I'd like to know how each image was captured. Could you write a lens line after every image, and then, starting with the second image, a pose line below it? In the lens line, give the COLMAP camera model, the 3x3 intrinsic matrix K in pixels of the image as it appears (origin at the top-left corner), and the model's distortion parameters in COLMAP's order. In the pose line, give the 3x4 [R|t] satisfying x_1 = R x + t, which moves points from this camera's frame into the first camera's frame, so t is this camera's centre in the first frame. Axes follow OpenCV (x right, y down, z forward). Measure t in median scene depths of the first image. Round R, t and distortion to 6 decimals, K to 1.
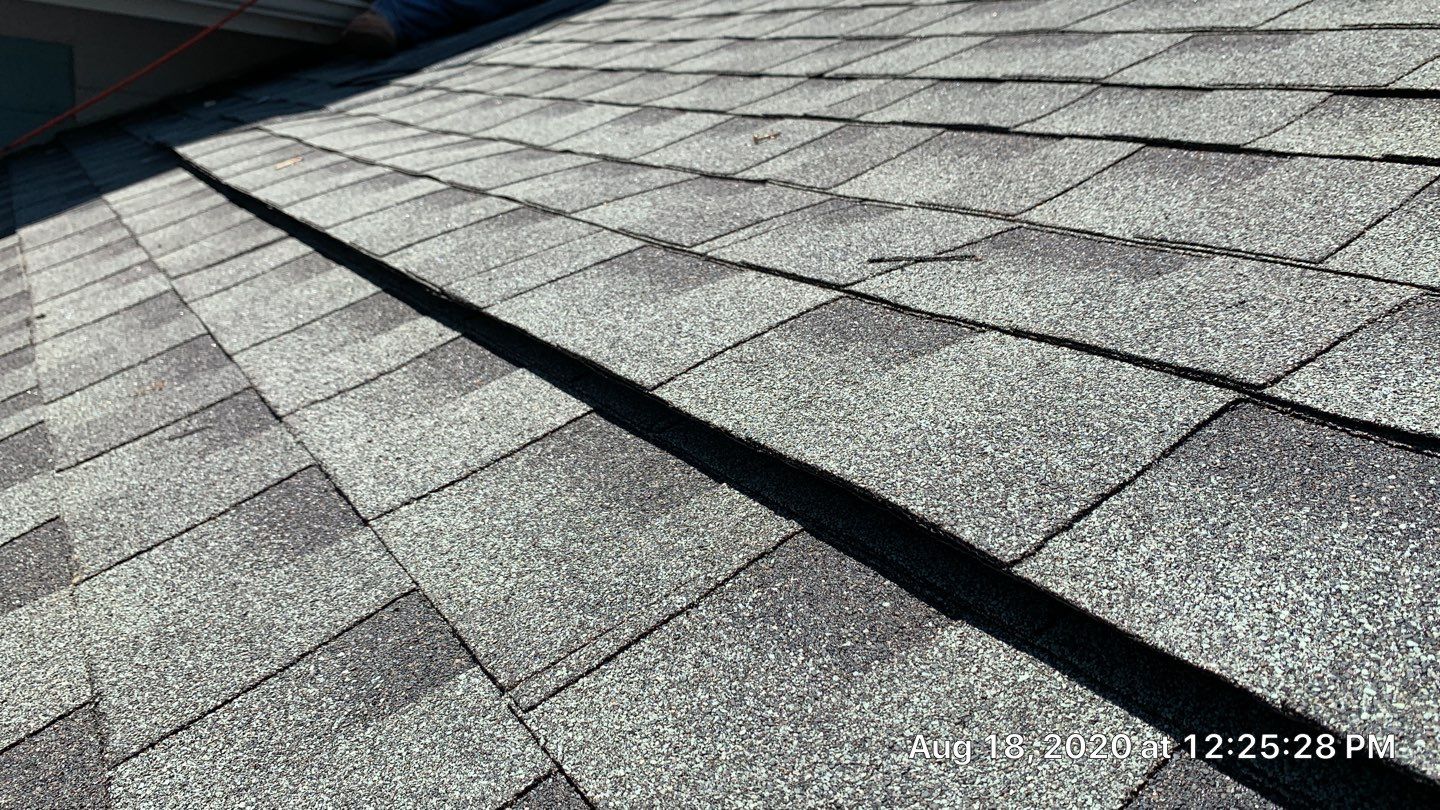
lens RADIAL K [[1115.2, 0, 734.8], [0, 1115.2, 410.9], [0, 0, 1]] dist [0.060284, -0.072567]
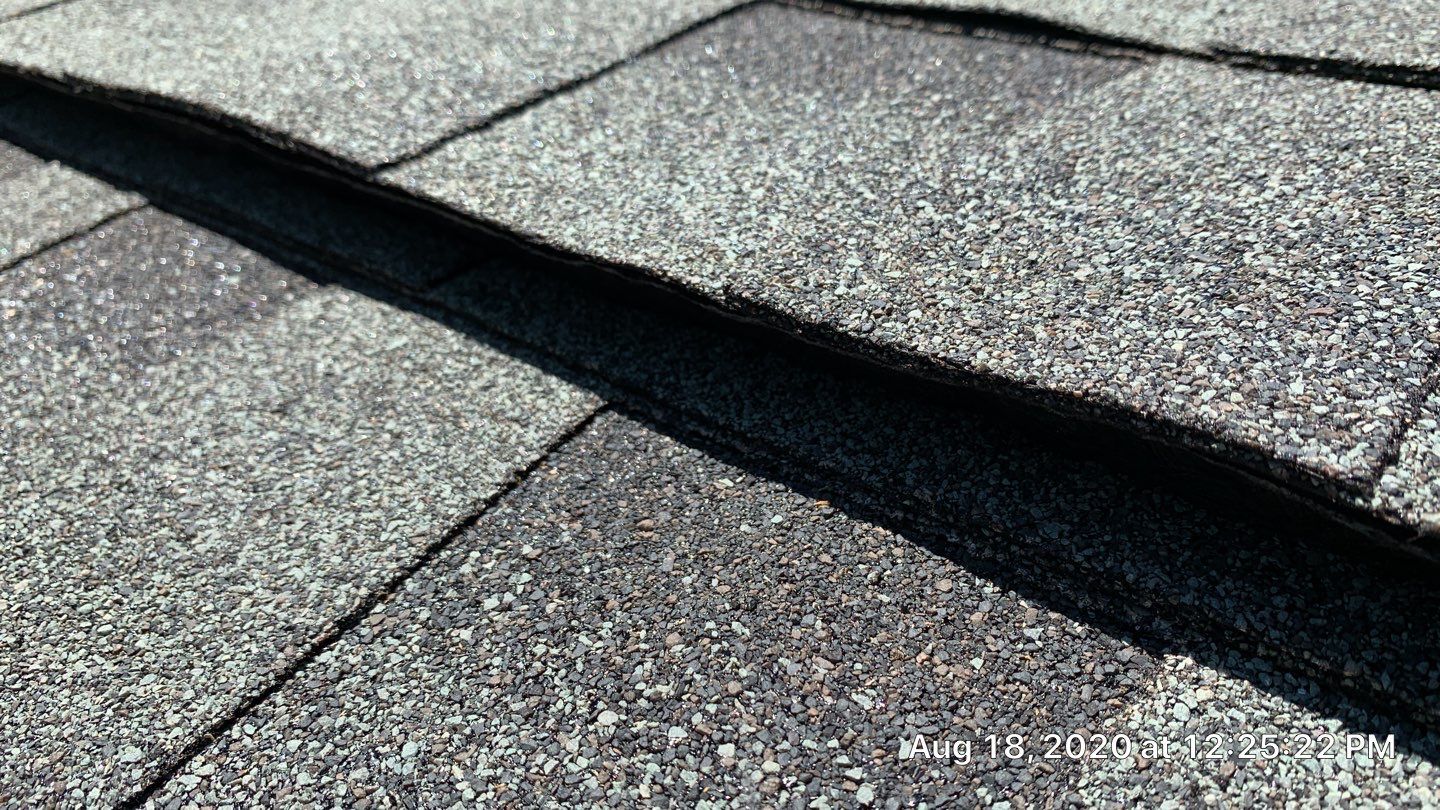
lens RADIAL K [[1115.2, 0, 724.3], [0, 1115.2, 402.7], [0, 0, 1]] dist [0.060284, -0.072567]
pose [[0.966025, -0.040000, 0.255334, 0.304514], [0.021082, 0.996854, 0.076406, 0.253808], [-0.257587, -0.068427, 0.963829, 0.383387]]
